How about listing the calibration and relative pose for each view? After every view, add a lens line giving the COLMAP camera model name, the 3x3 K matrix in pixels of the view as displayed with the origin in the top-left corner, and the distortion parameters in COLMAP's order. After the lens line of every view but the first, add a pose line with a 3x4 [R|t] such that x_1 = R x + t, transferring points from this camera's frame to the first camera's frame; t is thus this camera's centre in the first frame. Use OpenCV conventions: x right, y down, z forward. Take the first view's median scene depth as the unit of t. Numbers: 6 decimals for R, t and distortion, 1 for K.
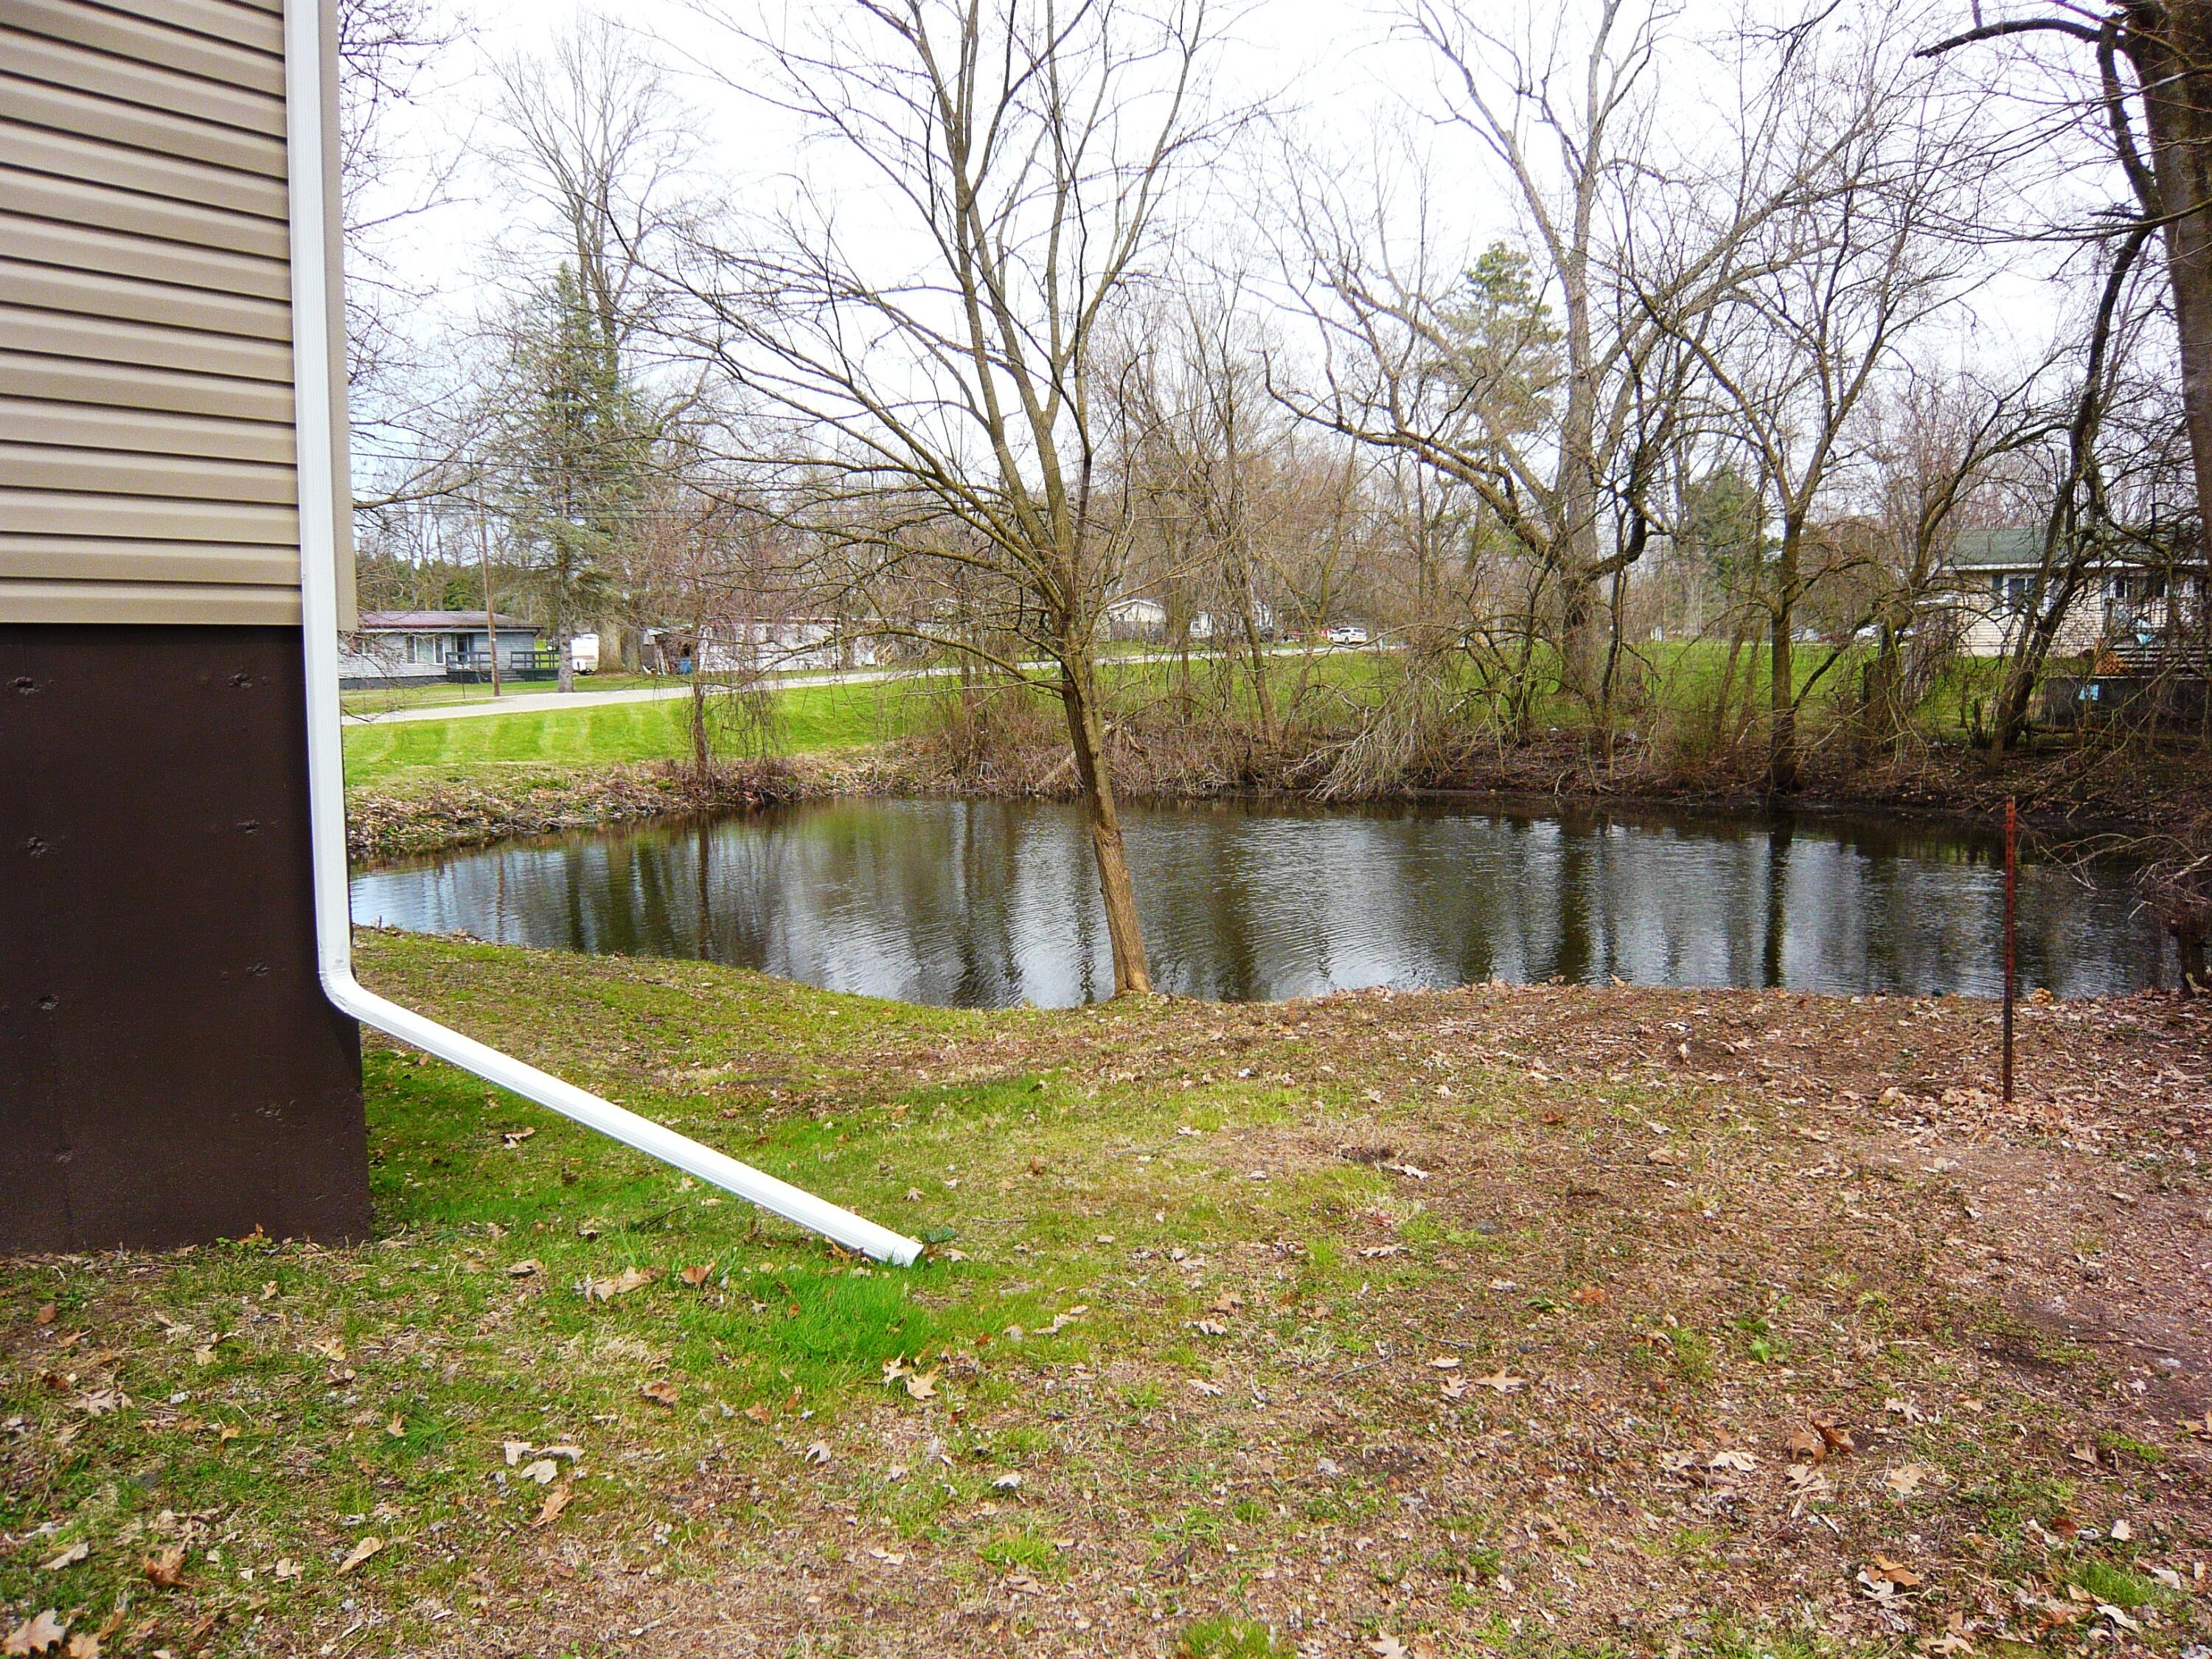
lens RADIAL K [[2032.0, 0, 1053.4], [0, 2032.0, 832.7], [0, 0, 1]] dist [-0.069385, 0.015984]
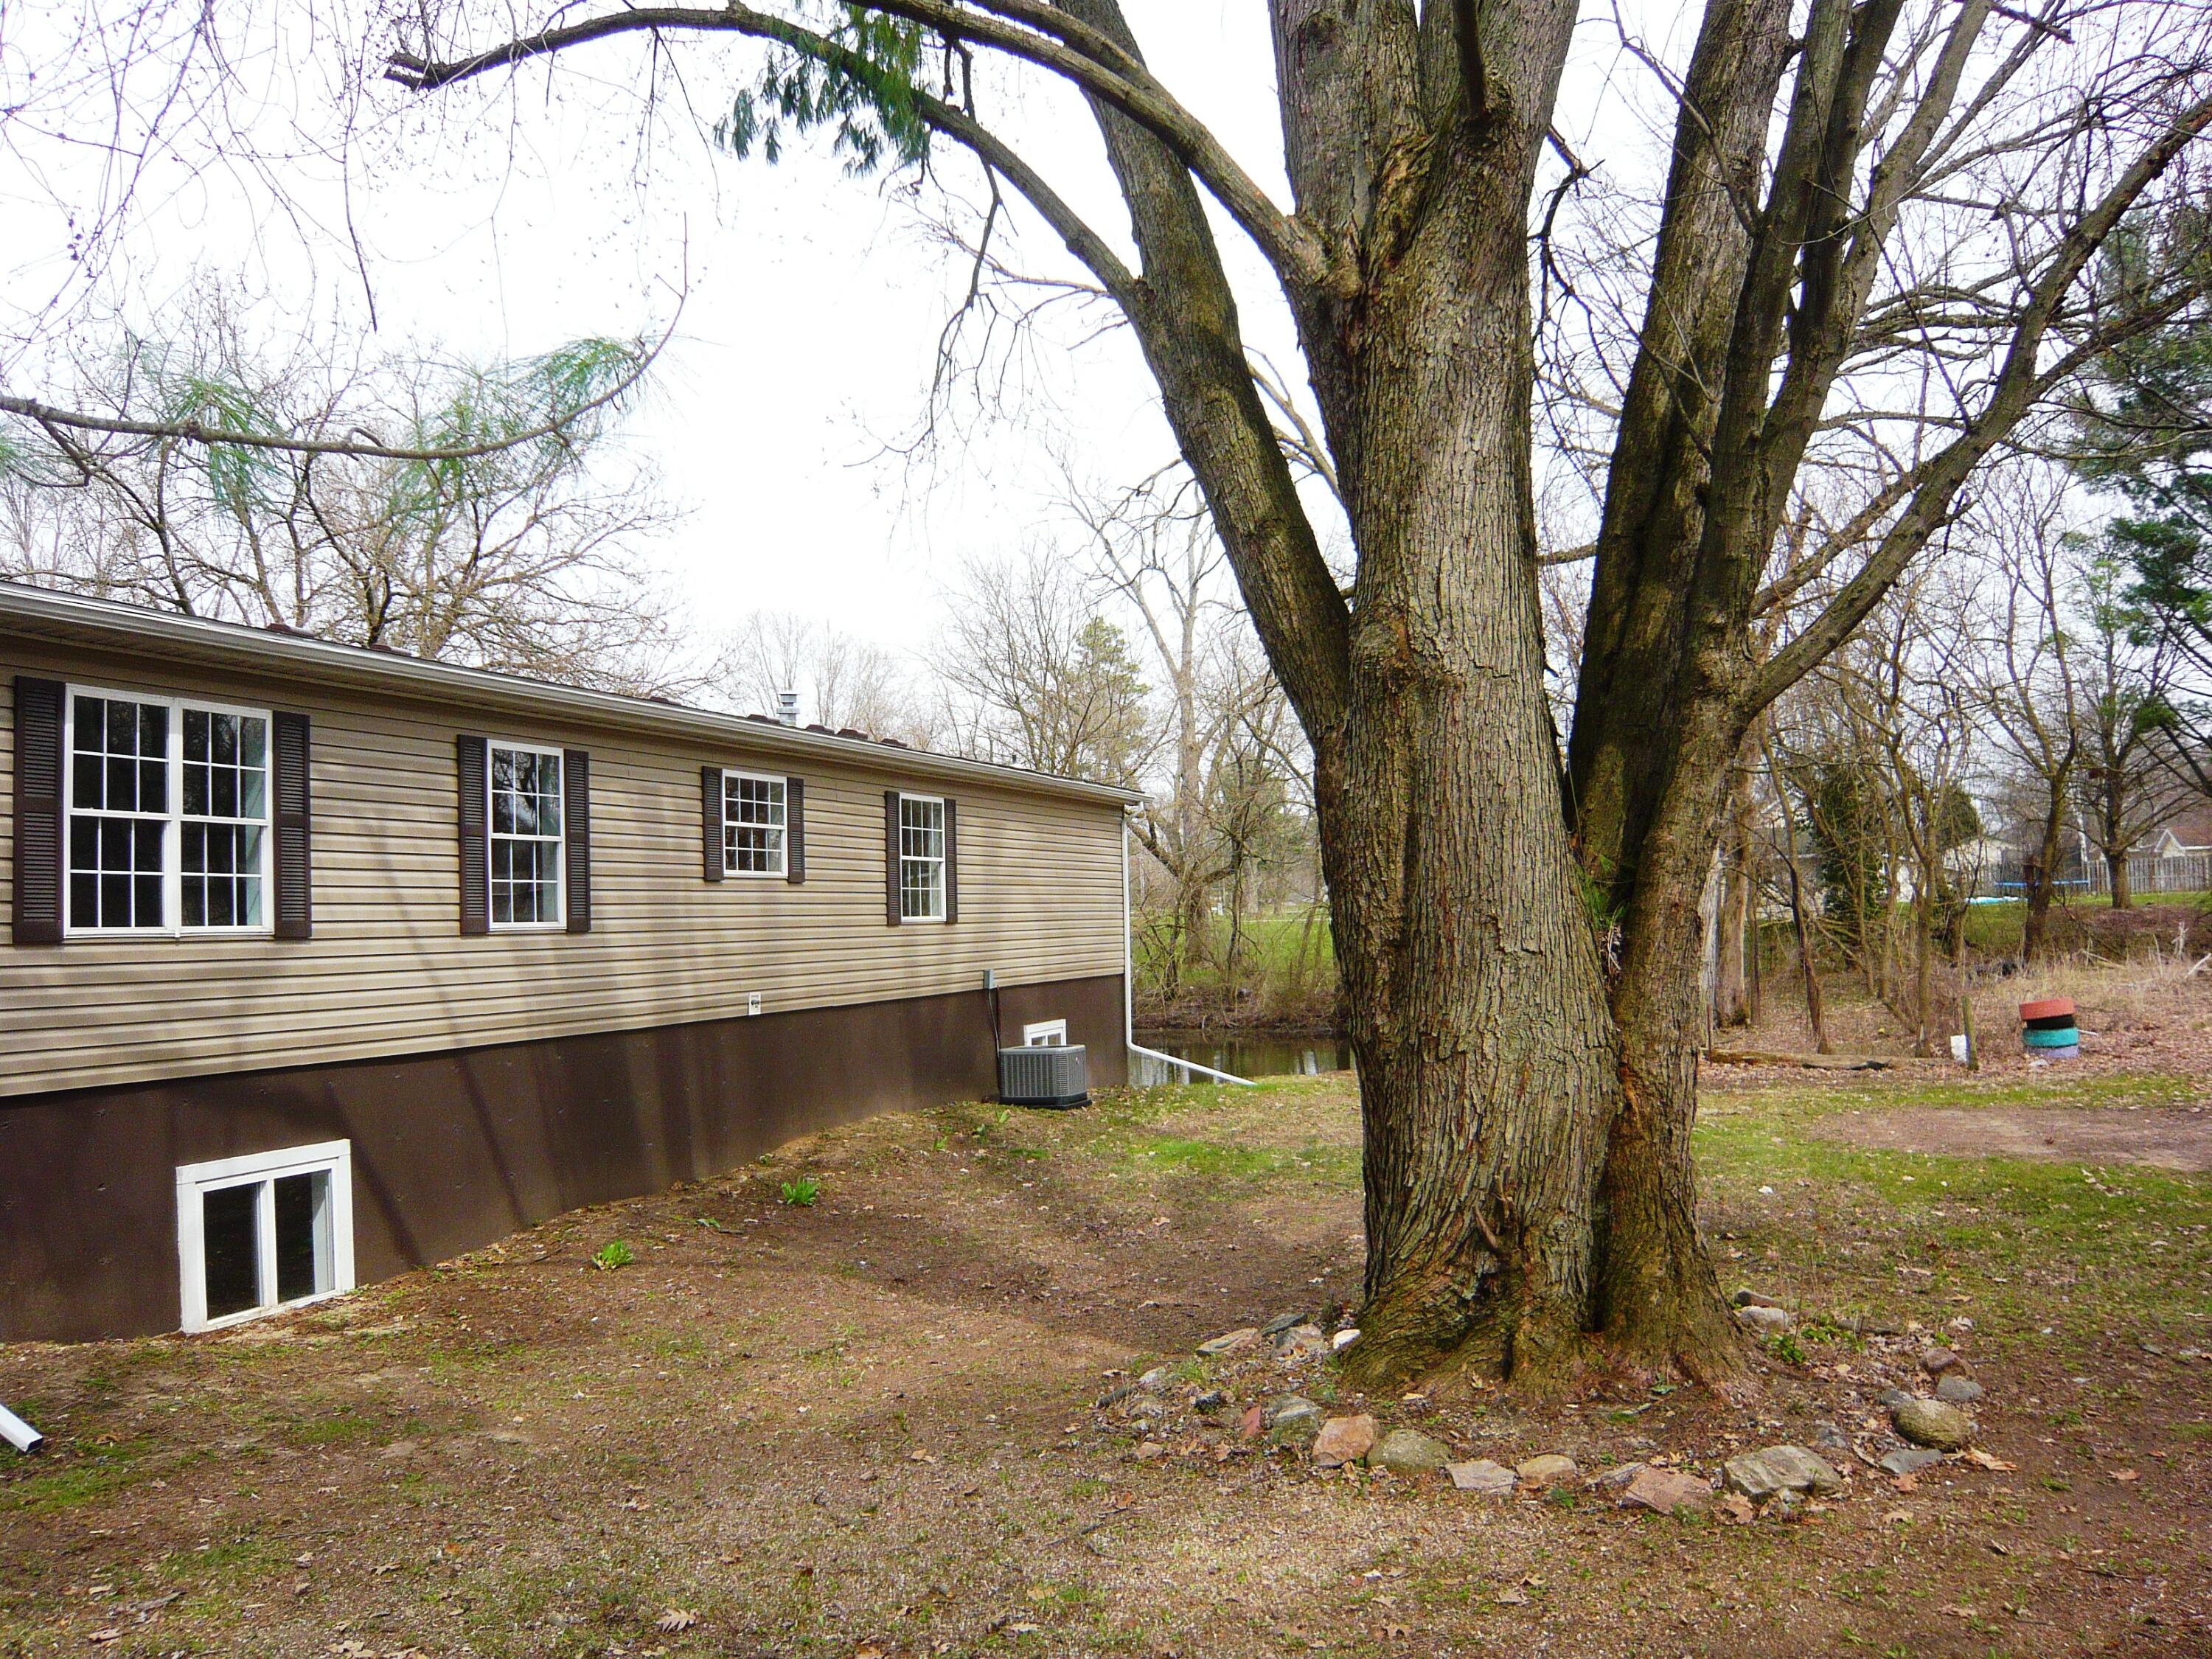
lens RADIAL K [[2032.0, 0, 1053.4], [0, 2032.0, 832.7], [0, 0, 1]] dist [-0.069385, 0.015984]
pose [[0.973790, -0.008736, 0.227279, -0.201555], [0.038307, 0.991287, -0.126027, 0.021745], [-0.224198, 0.131430, 0.965640, -0.467657]]
